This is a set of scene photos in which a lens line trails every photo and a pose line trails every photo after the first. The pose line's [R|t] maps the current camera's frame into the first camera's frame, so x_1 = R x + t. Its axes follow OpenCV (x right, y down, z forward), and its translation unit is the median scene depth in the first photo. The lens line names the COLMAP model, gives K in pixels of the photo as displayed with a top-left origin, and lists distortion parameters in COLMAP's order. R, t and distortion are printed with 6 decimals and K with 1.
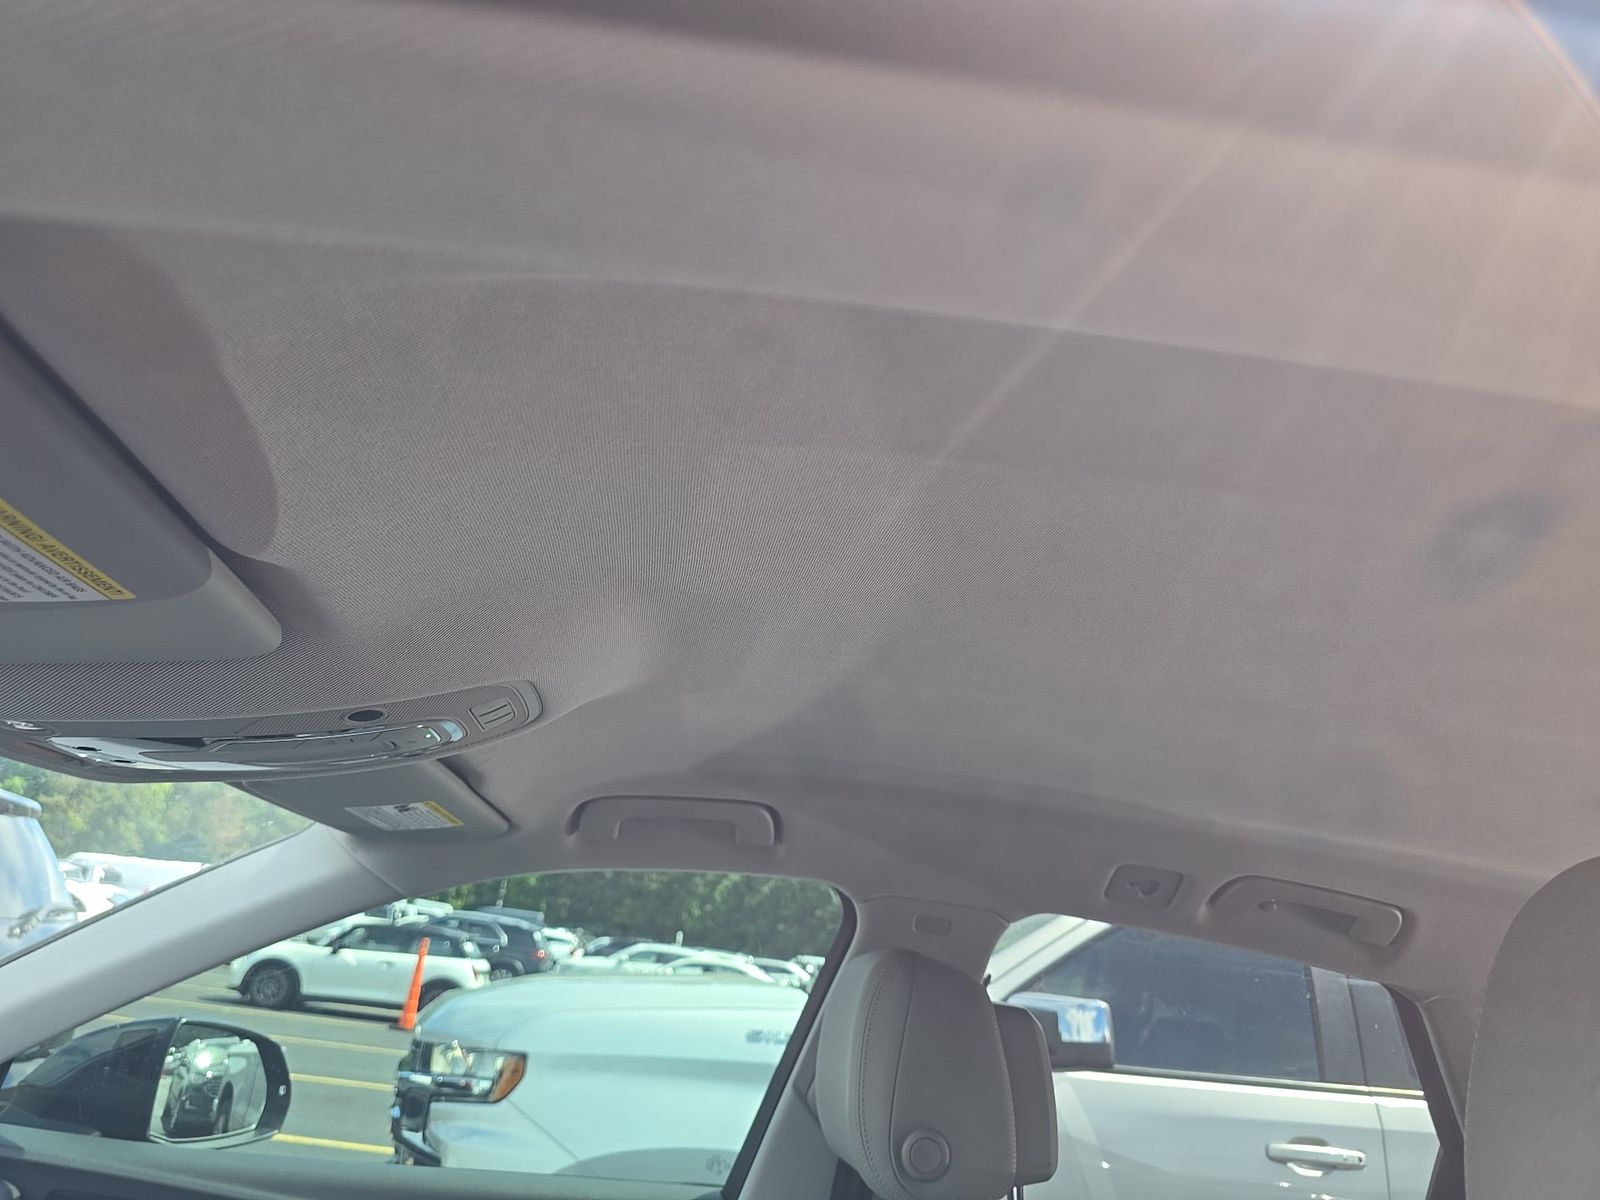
lens RADIAL K [[1048.8, 0, 809.4], [0, 1048.8, 613.4], [0, 0, 1]] dist [0.061209, -0.071238]
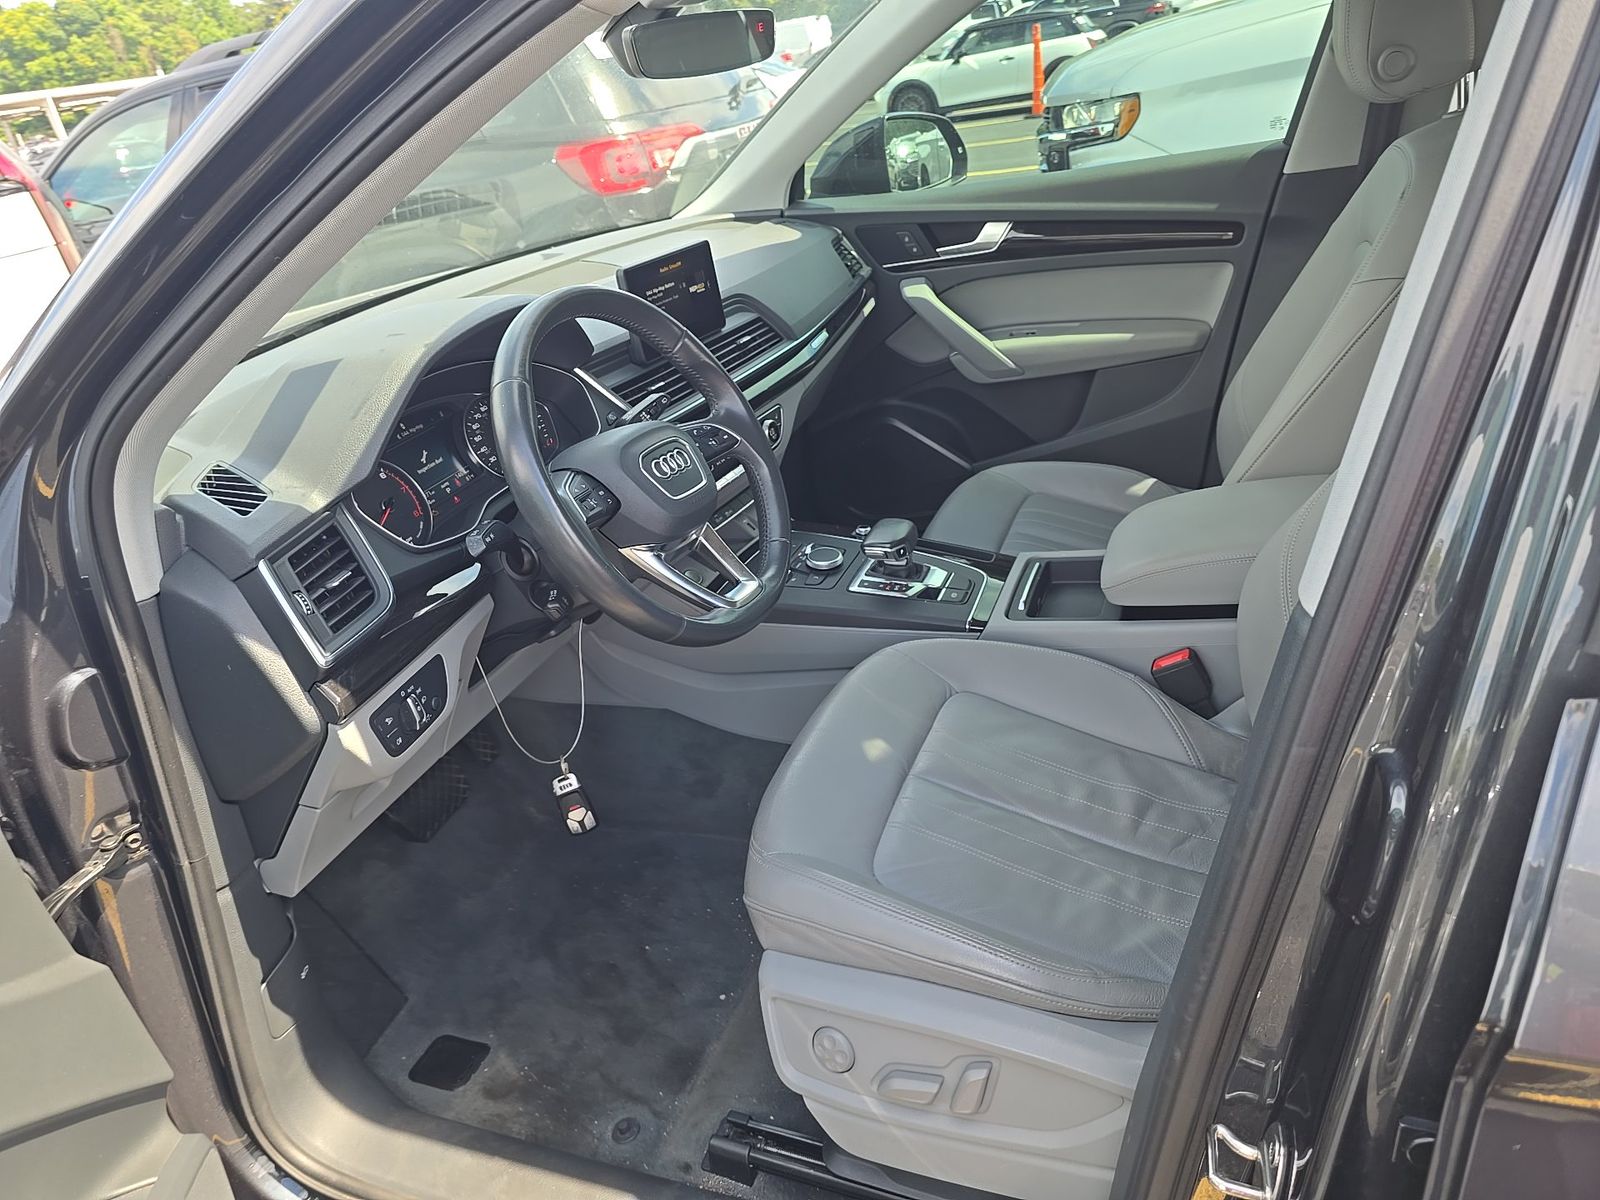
lens RADIAL K [[1048.8, 0, 809.4], [0, 1048.8, 613.4], [0, 0, 1]] dist [0.061209, -0.071238]
pose [[0.835719, 0.020337, -0.548780, 0.073181], [0.388913, 0.683609, 0.617597, -0.050685], [0.387711, -0.729565, 0.563396, -0.191589]]
